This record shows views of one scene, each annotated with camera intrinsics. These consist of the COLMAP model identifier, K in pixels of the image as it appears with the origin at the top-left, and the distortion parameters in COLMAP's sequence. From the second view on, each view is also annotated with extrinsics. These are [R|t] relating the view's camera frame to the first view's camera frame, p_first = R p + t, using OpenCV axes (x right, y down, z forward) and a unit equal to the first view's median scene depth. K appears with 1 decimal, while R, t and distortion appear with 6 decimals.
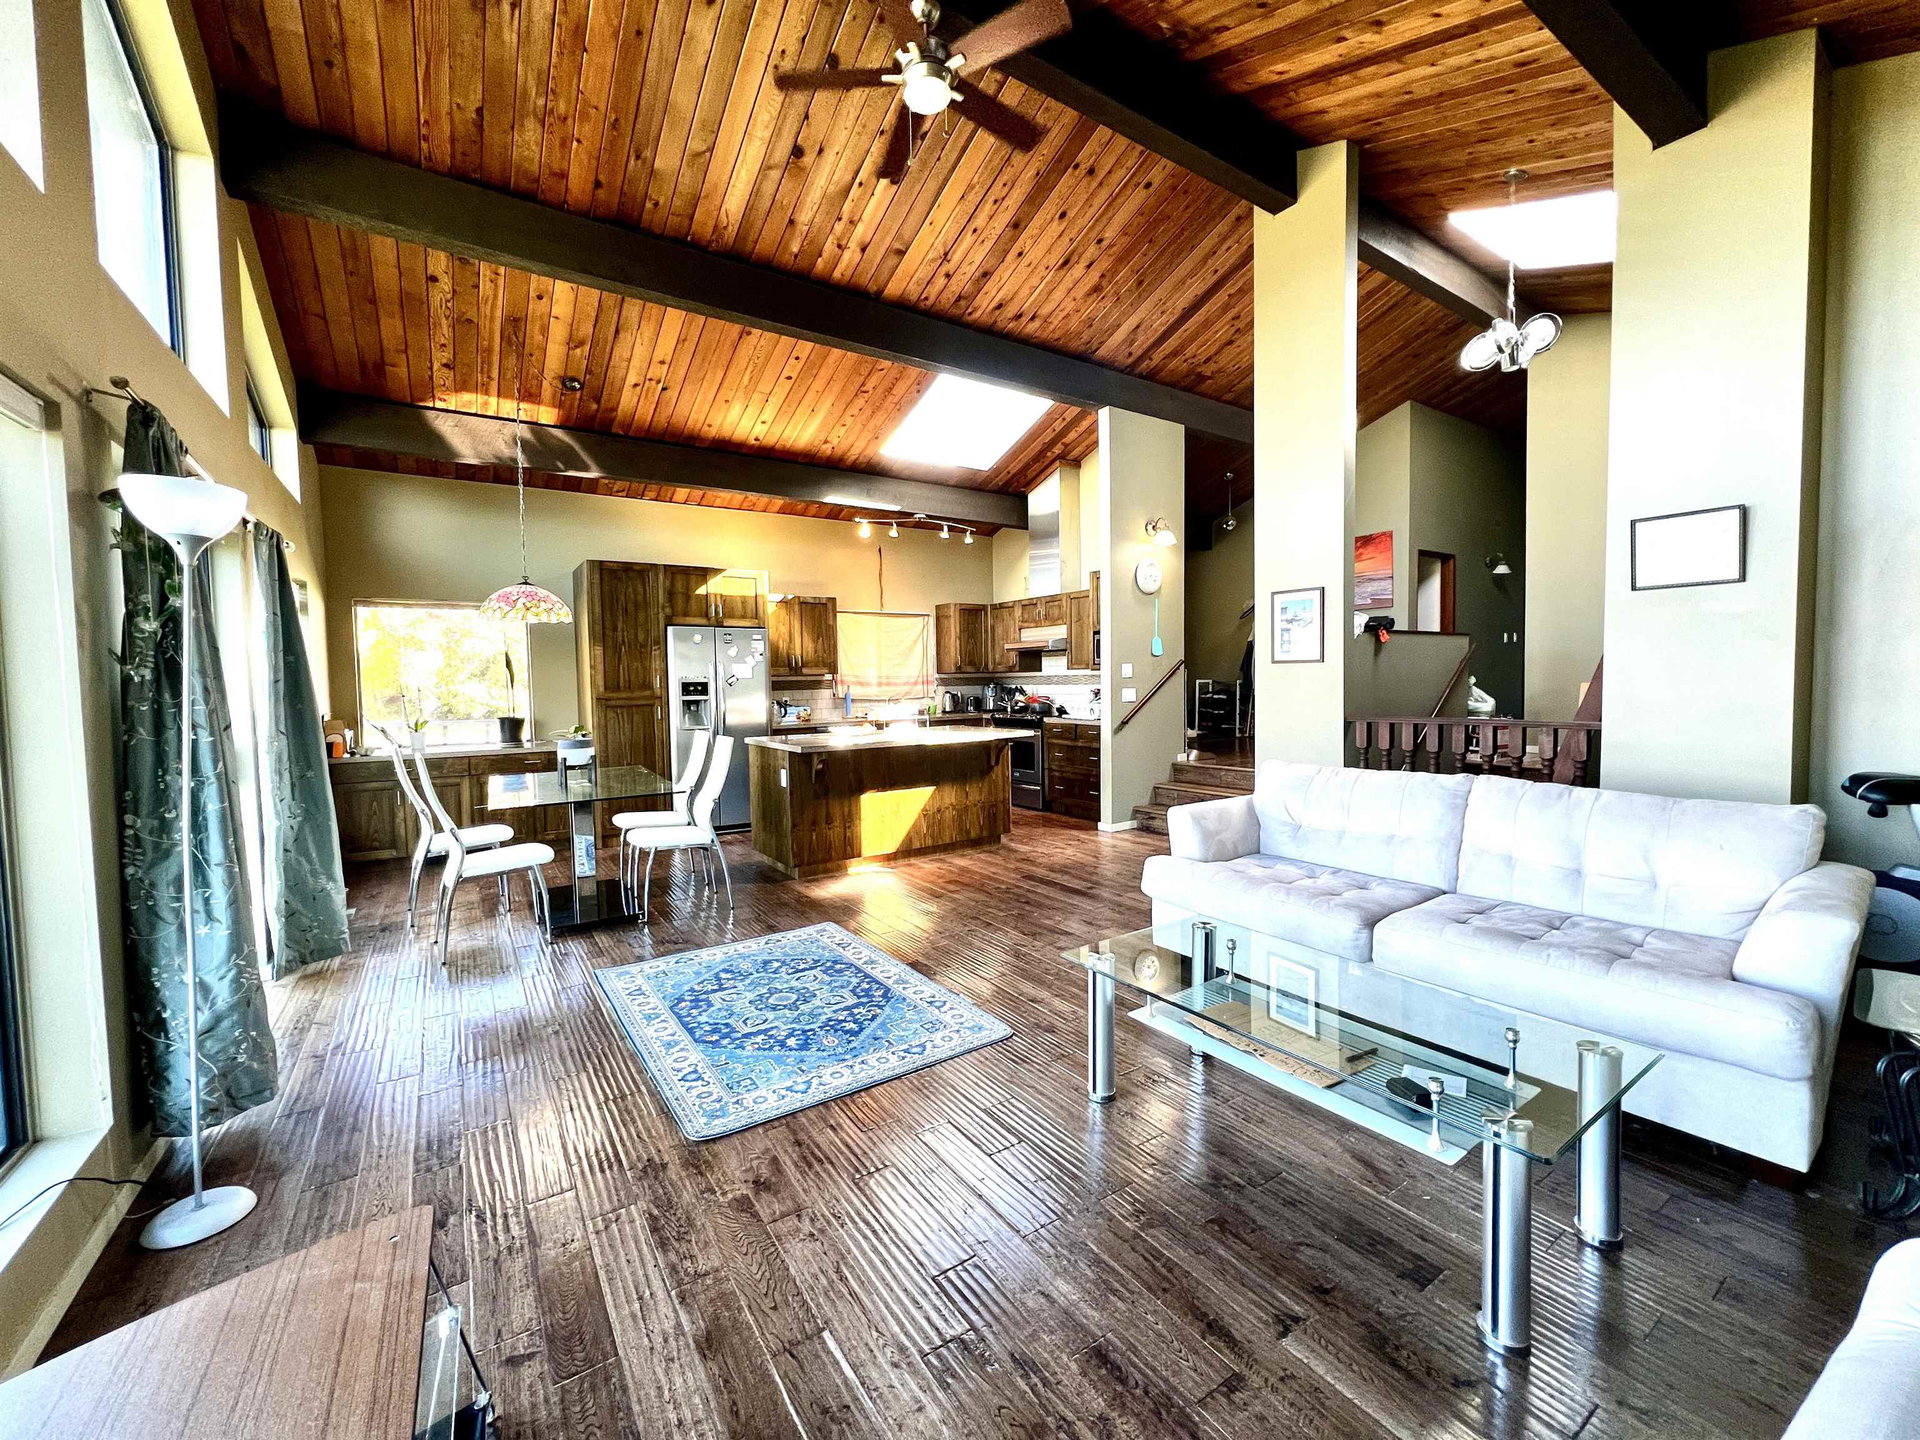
lens RADIAL K [[769.2, 0, 962.6], [0, 769.2, 712.3], [0, 0, 1]] dist [-0.001251, 0.000446]
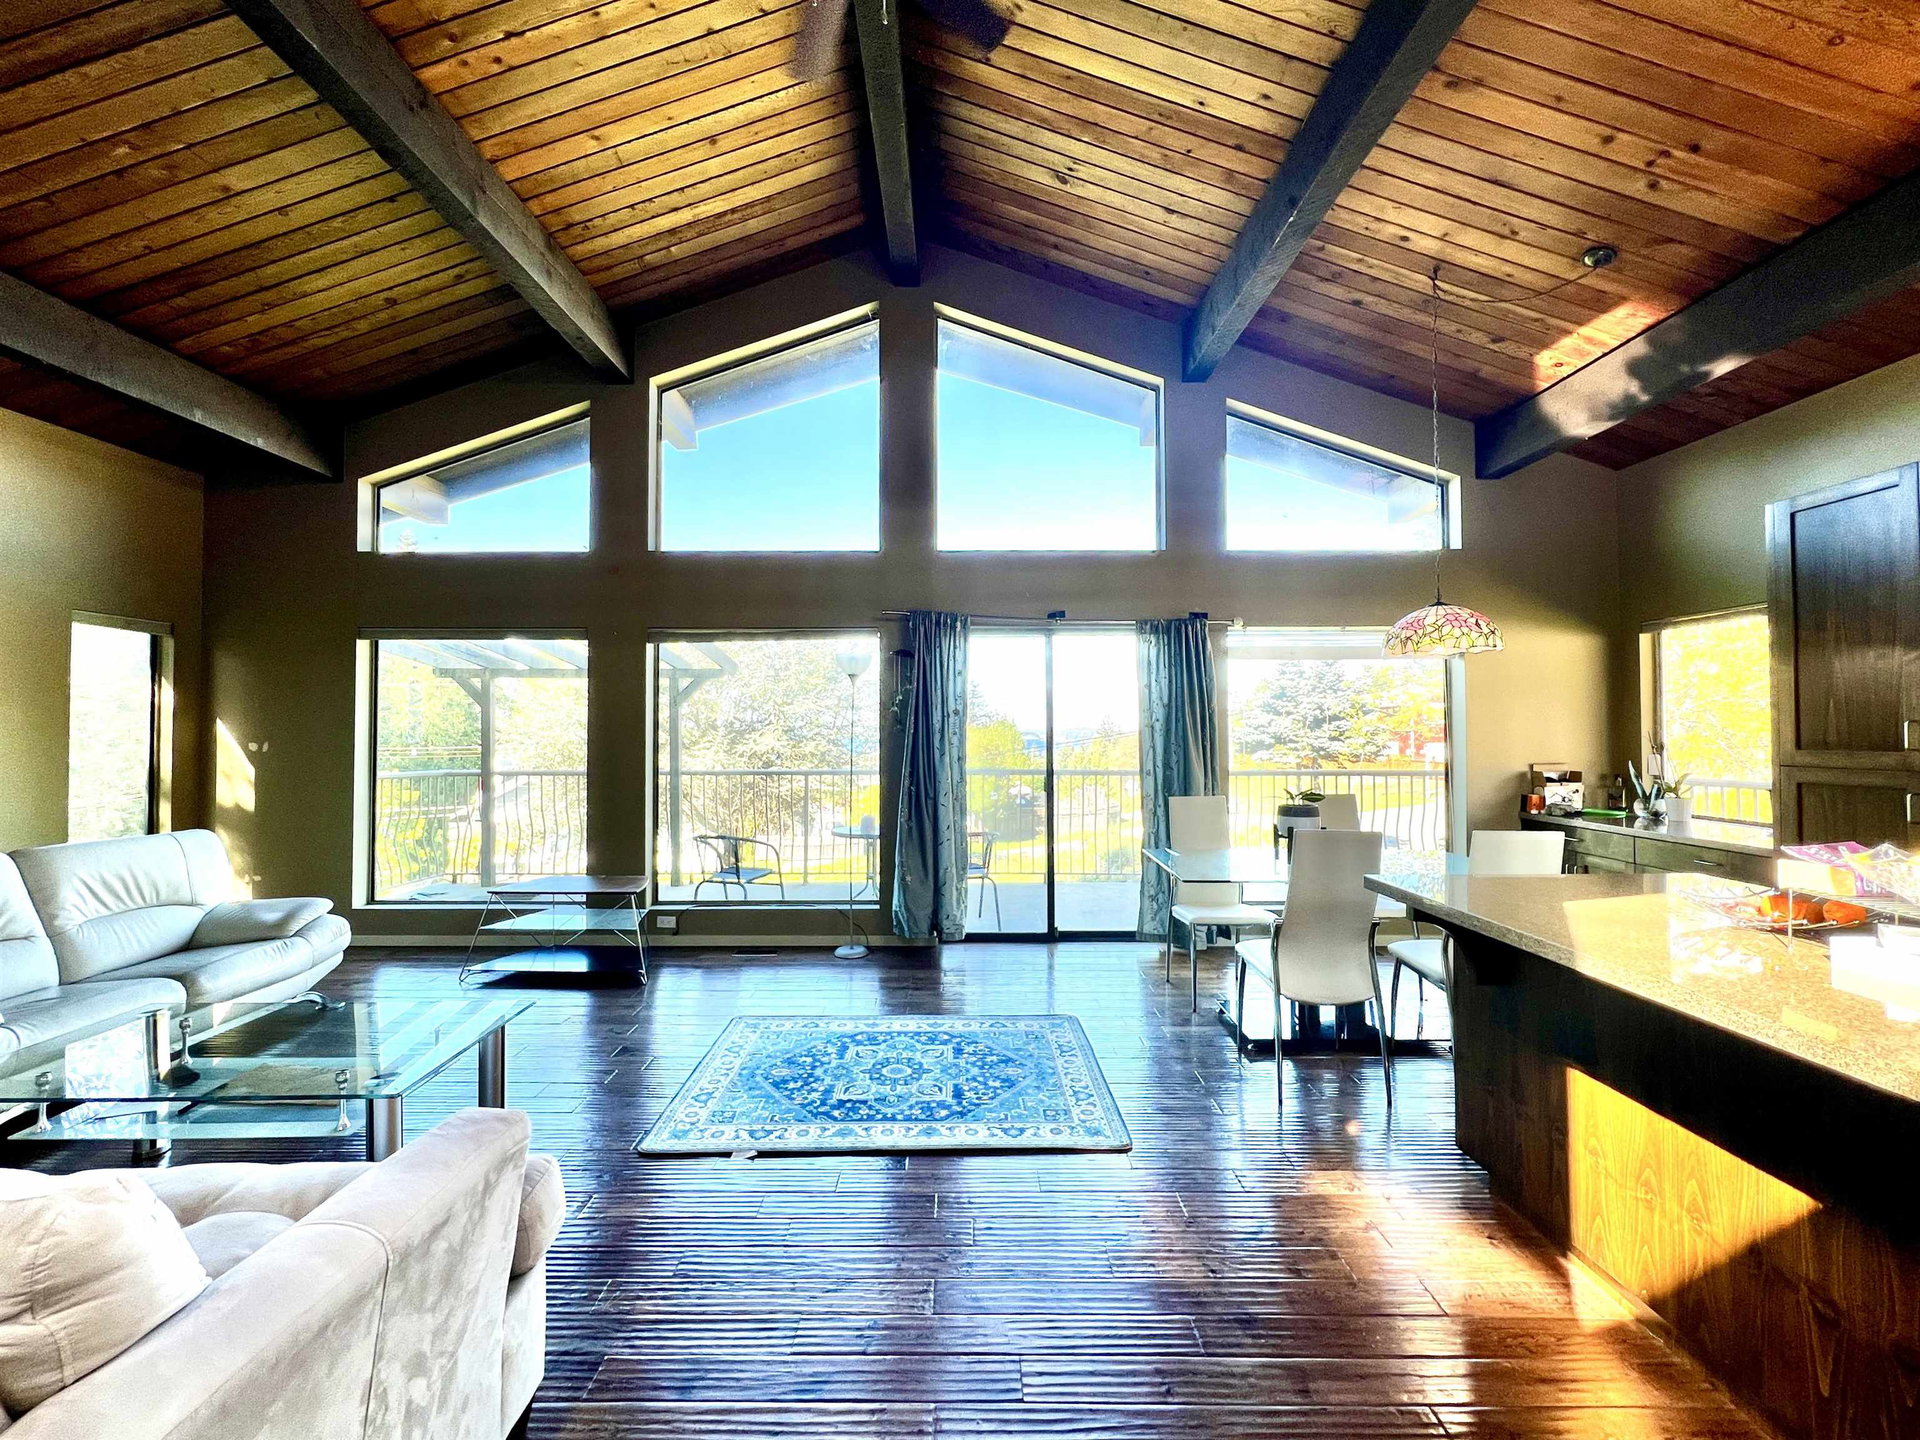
lens RADIAL K [[799.2, 0, 956.0], [0, 799.2, 714.7], [0, 0, 1]] dist [-0.004247, 0.000481]
pose [[-0.560187, 0.001519, -0.828364, 0.276047], [-0.026216, 0.999465, 0.019561, -0.046748], [0.827951, 0.032674, -0.559848, 0.809869]]
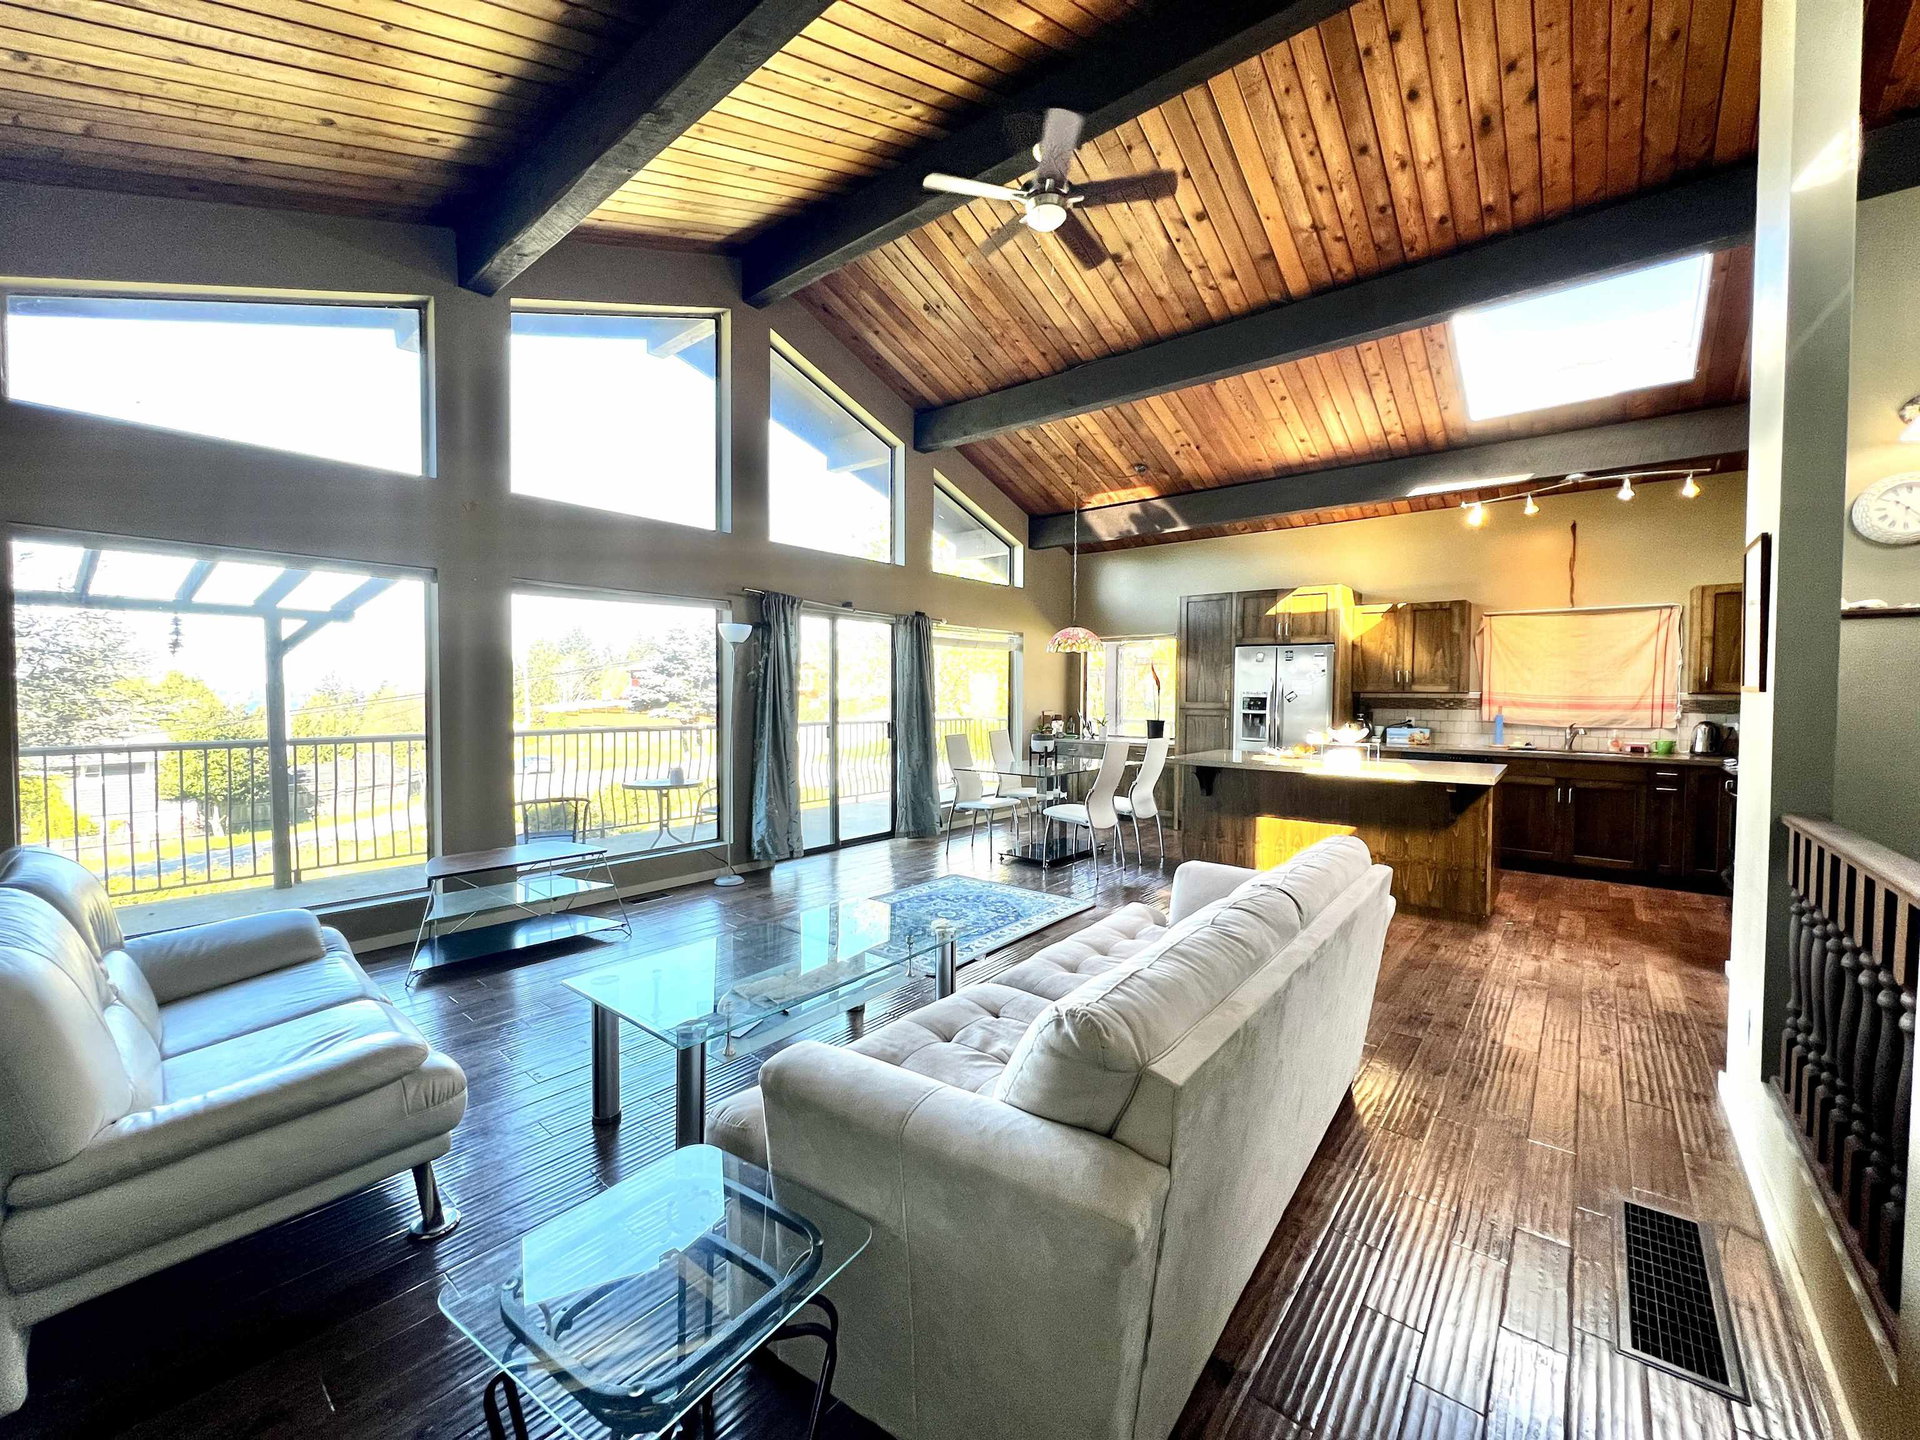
lens RADIAL K [[769.2, 0, 957.2], [0, 769.2, 714.8], [0, 0, 1]] dist [-0.001251, 0.000446]
pose [[0.284854, 0.048790, -0.957328, 0.586011], [-0.053232, 0.997968, 0.035022, -0.030780], [0.957092, 0.040985, 0.286872, 0.292846]]
